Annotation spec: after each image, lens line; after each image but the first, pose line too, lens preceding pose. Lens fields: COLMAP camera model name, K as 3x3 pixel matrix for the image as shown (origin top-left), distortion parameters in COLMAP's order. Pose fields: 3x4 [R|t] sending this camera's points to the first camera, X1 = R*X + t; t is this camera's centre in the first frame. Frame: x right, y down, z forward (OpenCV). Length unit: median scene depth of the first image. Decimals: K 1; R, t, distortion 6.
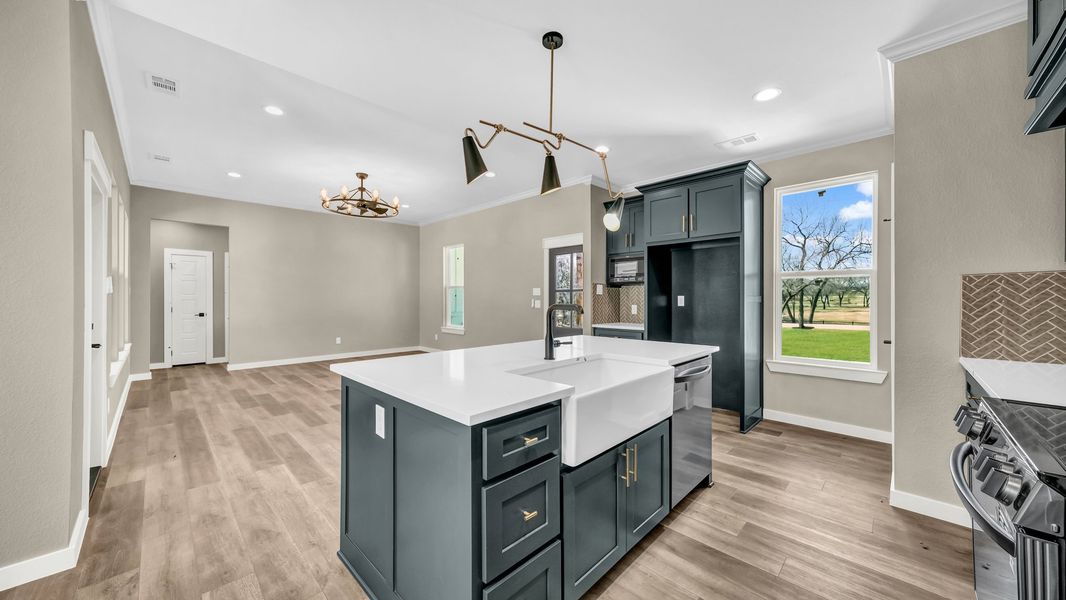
lens RADIAL K [[377.7, 0, 530.1], [0, 377.7, 300.9], [0, 0, 1]] dist [-0.002783, 0.000124]
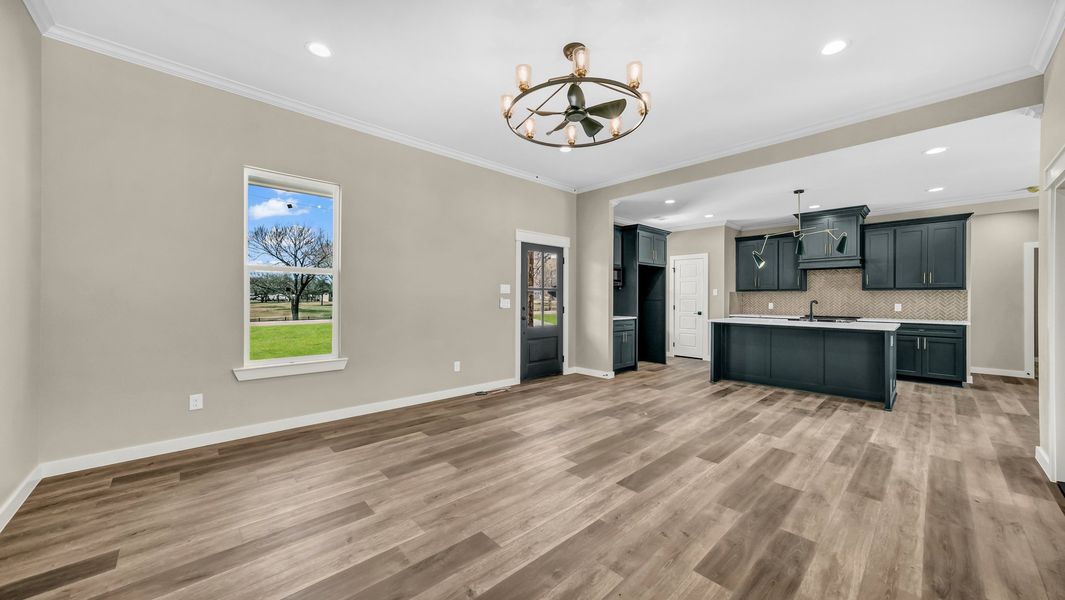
lens RADIAL K [[377.3, 0, 560.8], [0, 377.3, 301.4], [0, 0, 1]] dist [-0.002783, 0.000124]
pose [[-0.002428, -0.005241, 0.999983, -1.383748], [0.005242, 0.999972, 0.005254, -0.001257], [-0.999983, 0.005255, -0.002400, 1.498850]]
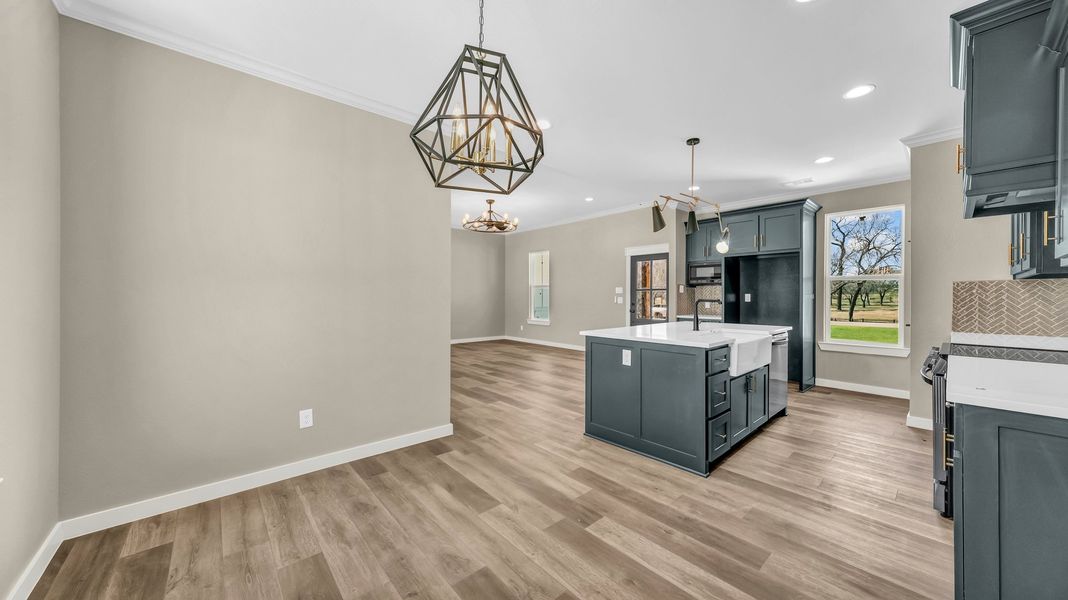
lens RADIAL K [[378.4, 0, 528.6], [0, 378.4, 298.9], [0, 0, 1]] dist [-0.002783, 0.000124]
pose [[0.997938, 0.002384, -0.064143, -0.337558], [-0.002335, 0.999997, 0.000843, 0.005088], [0.064145, -0.000692, 0.997940, -0.435201]]
